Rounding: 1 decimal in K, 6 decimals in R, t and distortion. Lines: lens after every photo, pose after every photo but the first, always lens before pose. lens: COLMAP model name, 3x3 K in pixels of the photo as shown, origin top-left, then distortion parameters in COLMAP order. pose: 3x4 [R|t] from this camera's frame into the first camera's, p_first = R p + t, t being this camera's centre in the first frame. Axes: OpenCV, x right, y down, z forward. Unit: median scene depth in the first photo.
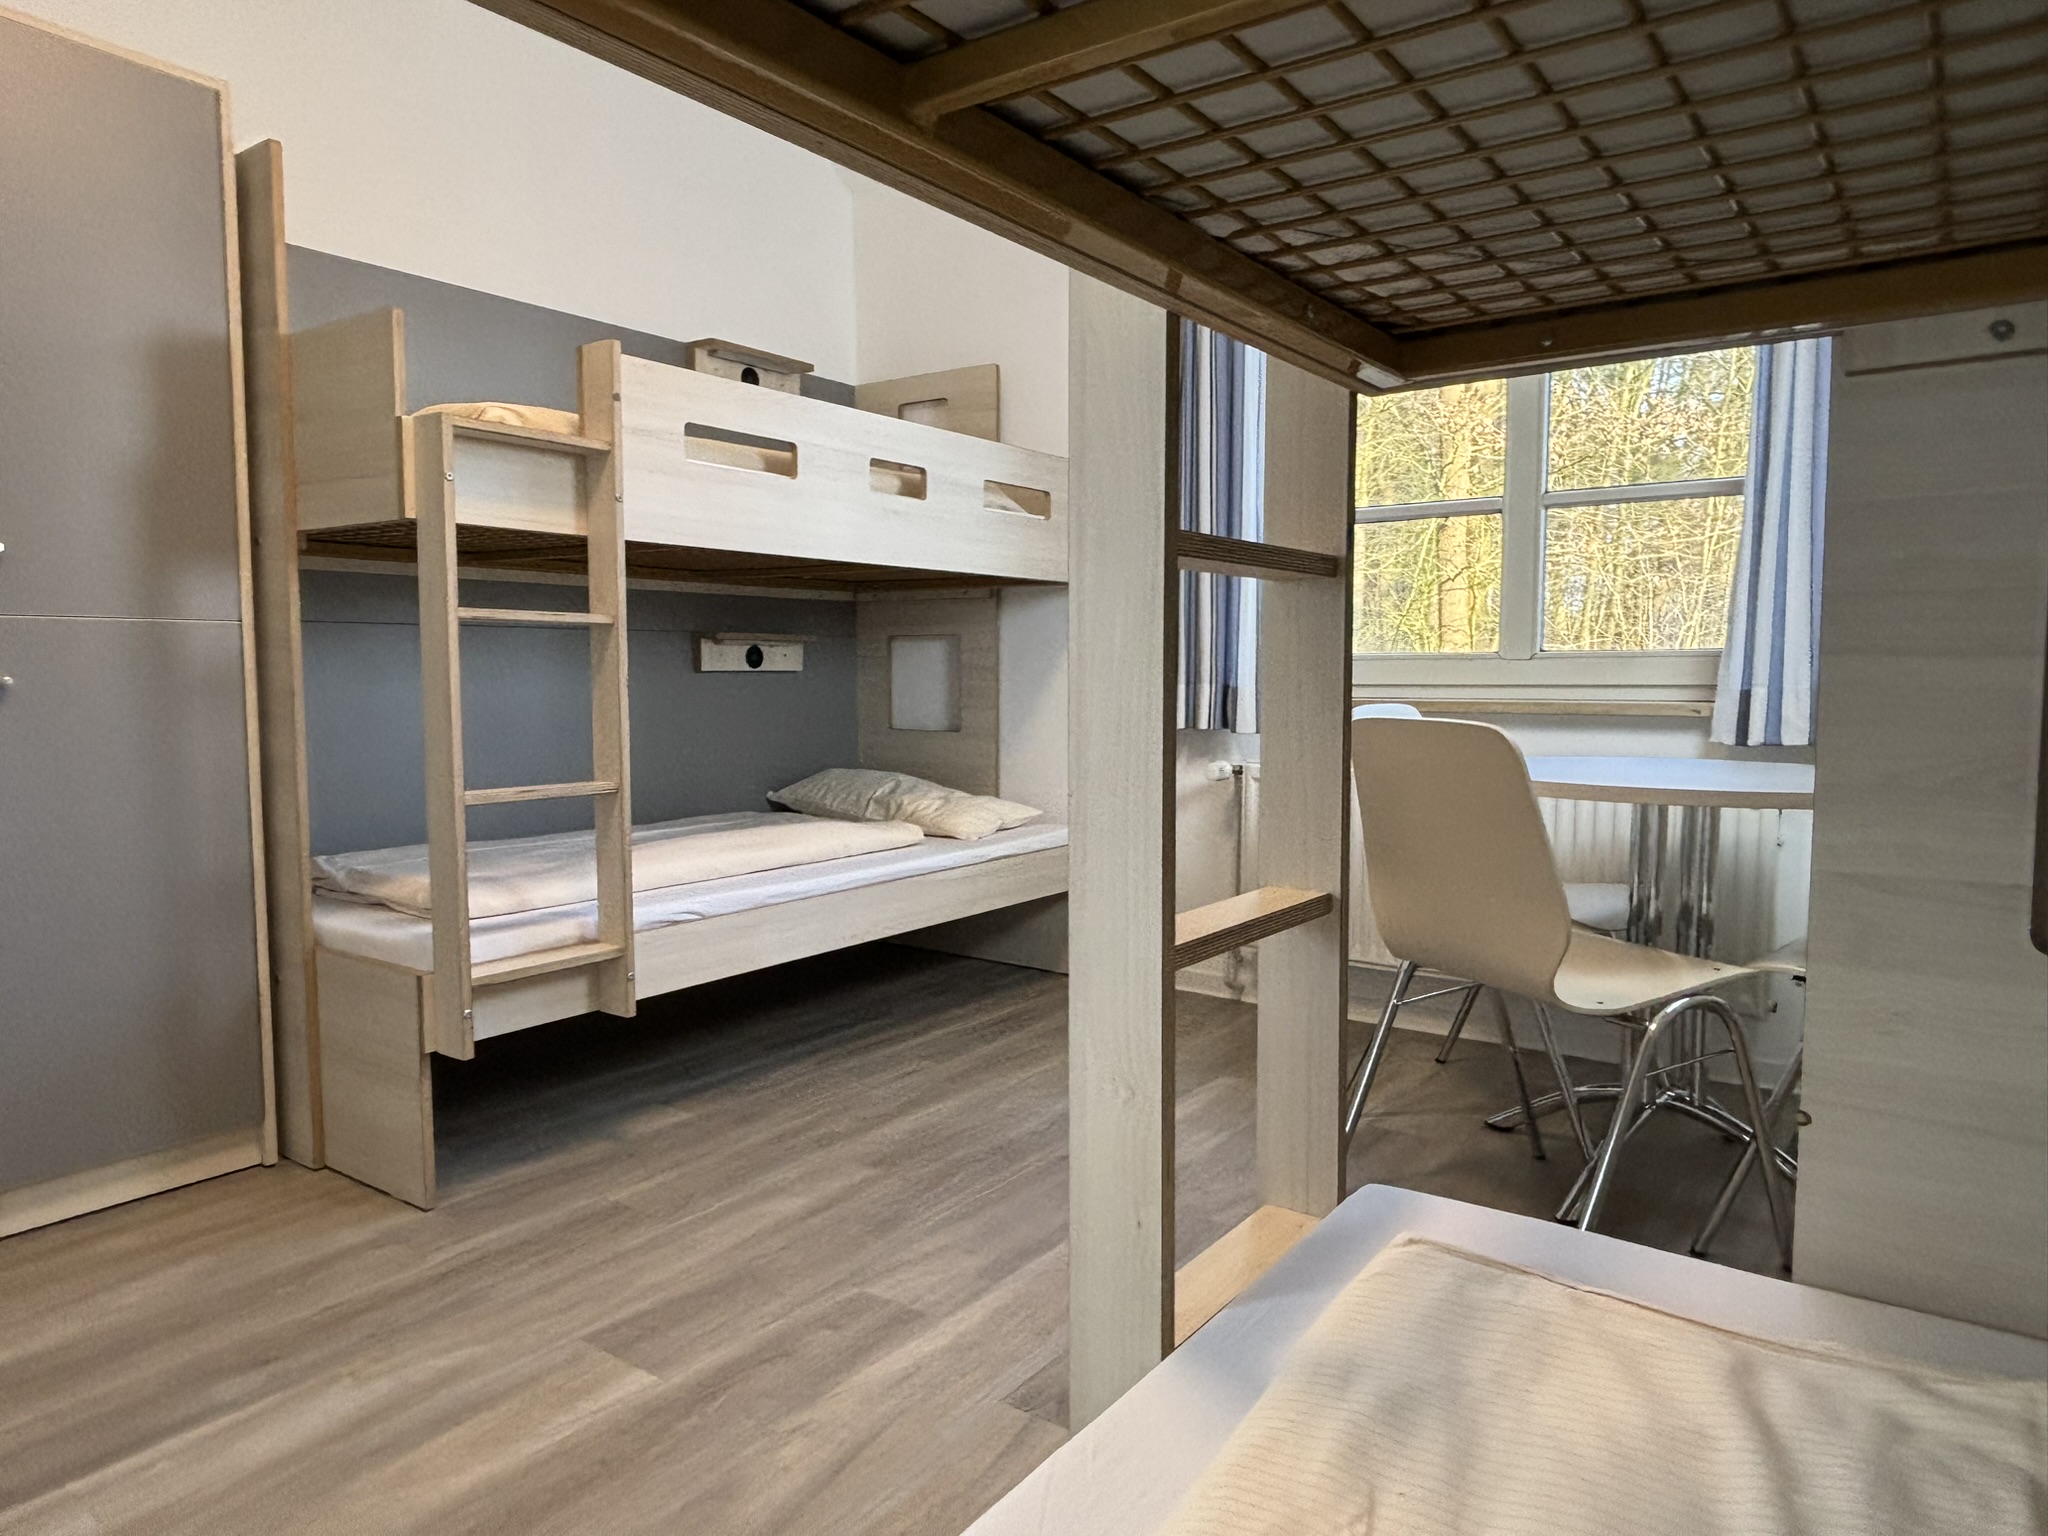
lens RADIAL K [[1321.1, 0, 1024.0], [0, 1321.1, 768.0], [0, 0, 1]] dist [0.001125, 0.000556]
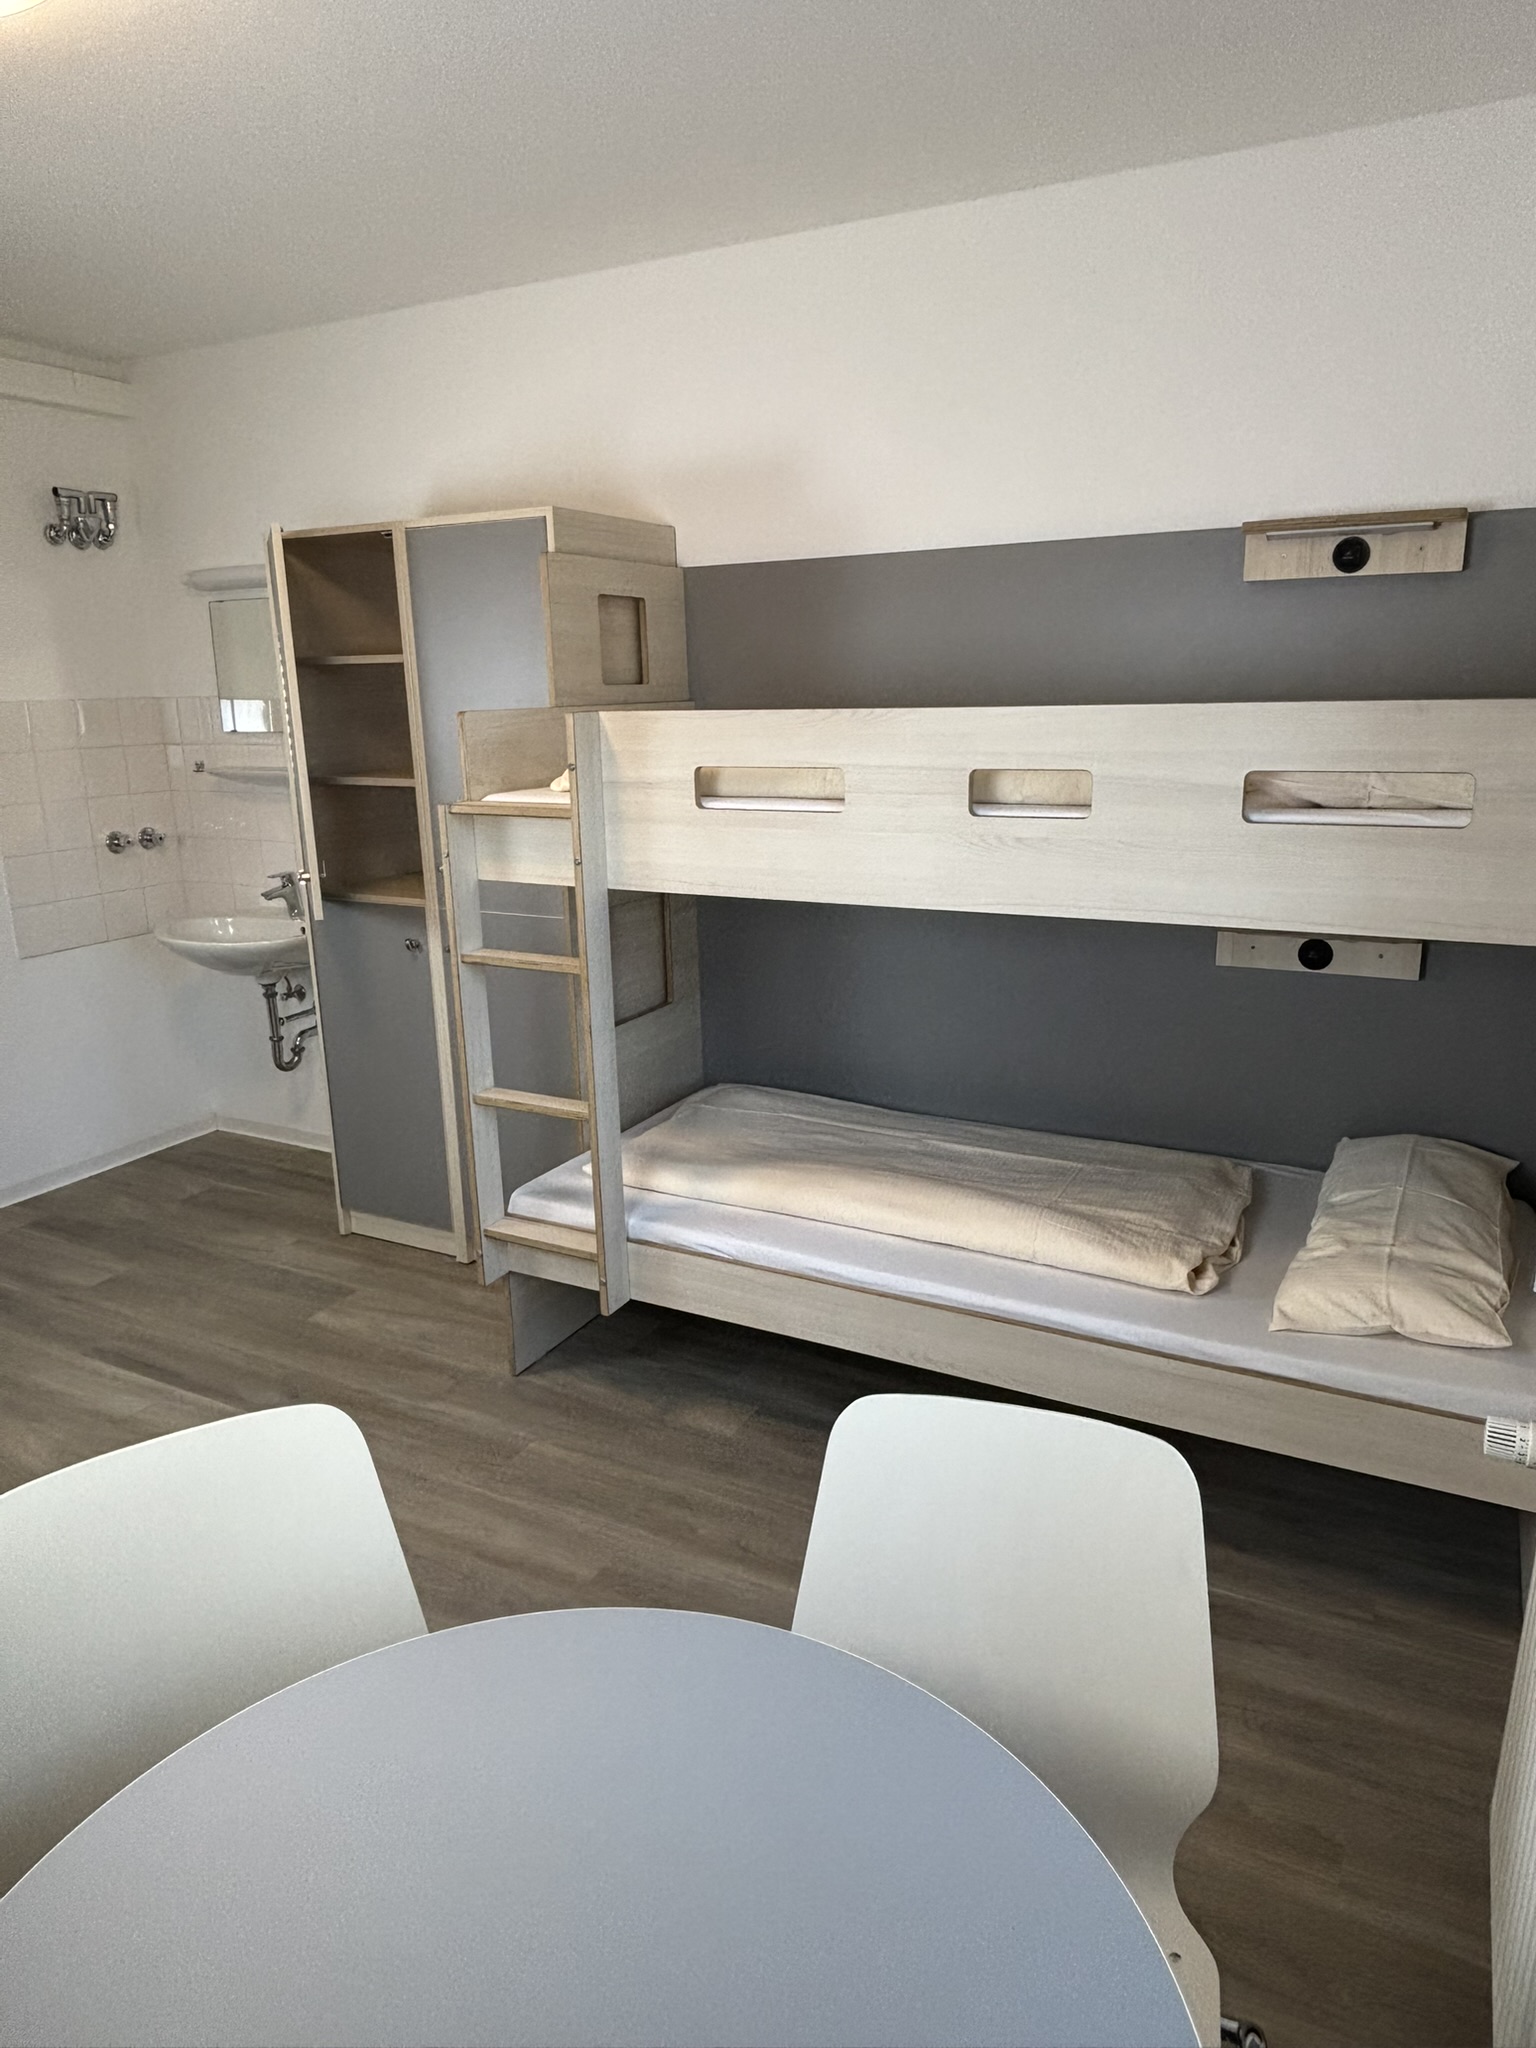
lens RADIAL K [[1287.1, 0, 768.0], [0, 1287.1, 1024.0], [0, 0, 1]] dist [0.000317, 0.000066]
pose [[0.141143, 0.247574, -0.958533, 0.727366], [-0.055673, 0.968678, 0.241997, -0.333133], [0.988423, 0.019208, 0.150505, 0.997918]]
